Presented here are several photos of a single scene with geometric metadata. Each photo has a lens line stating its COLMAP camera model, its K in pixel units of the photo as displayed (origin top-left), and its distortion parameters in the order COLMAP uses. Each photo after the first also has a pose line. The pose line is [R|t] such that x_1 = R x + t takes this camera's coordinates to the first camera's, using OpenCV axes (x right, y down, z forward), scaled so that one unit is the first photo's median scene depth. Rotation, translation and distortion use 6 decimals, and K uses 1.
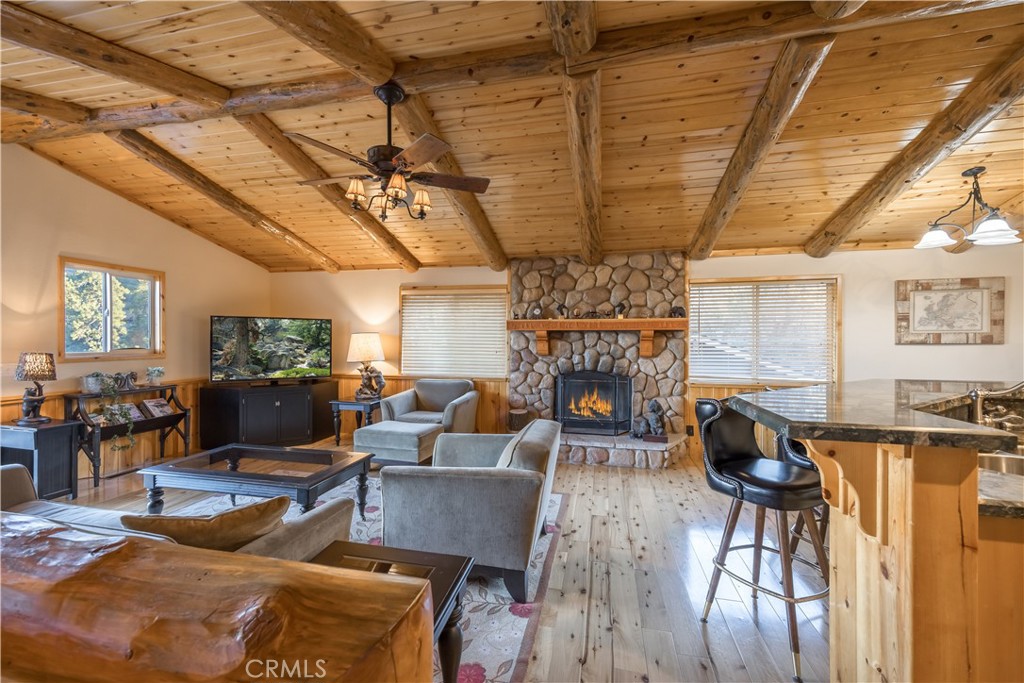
lens RADIAL K [[417.6, 0, 504.6], [0, 417.6, 344.4], [0, 0, 1]] dist [0.008514, -0.000459]
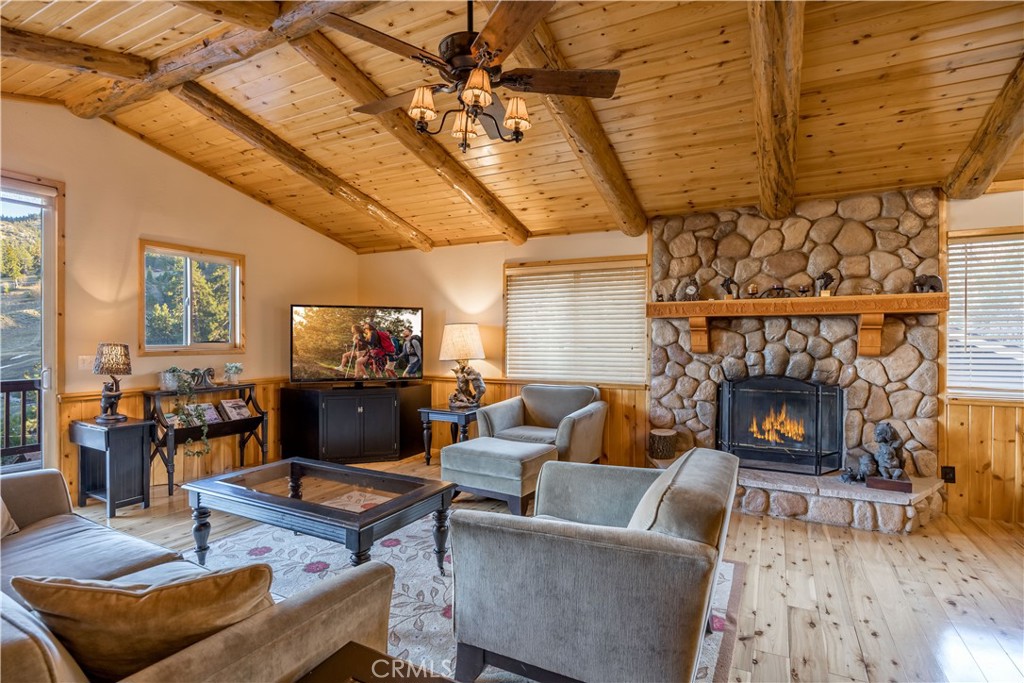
lens RADIAL K [[507.5, 0, 518.3], [0, 507.5, 340.3], [0, 0, 1]] dist [-0.009676, 0.000878]
pose [[0.971207, 0.000249, -0.238237, -0.000851], [-0.002609, 0.999951, -0.009590, 0.017273], [0.238223, 0.009935, 0.971160, 0.130284]]
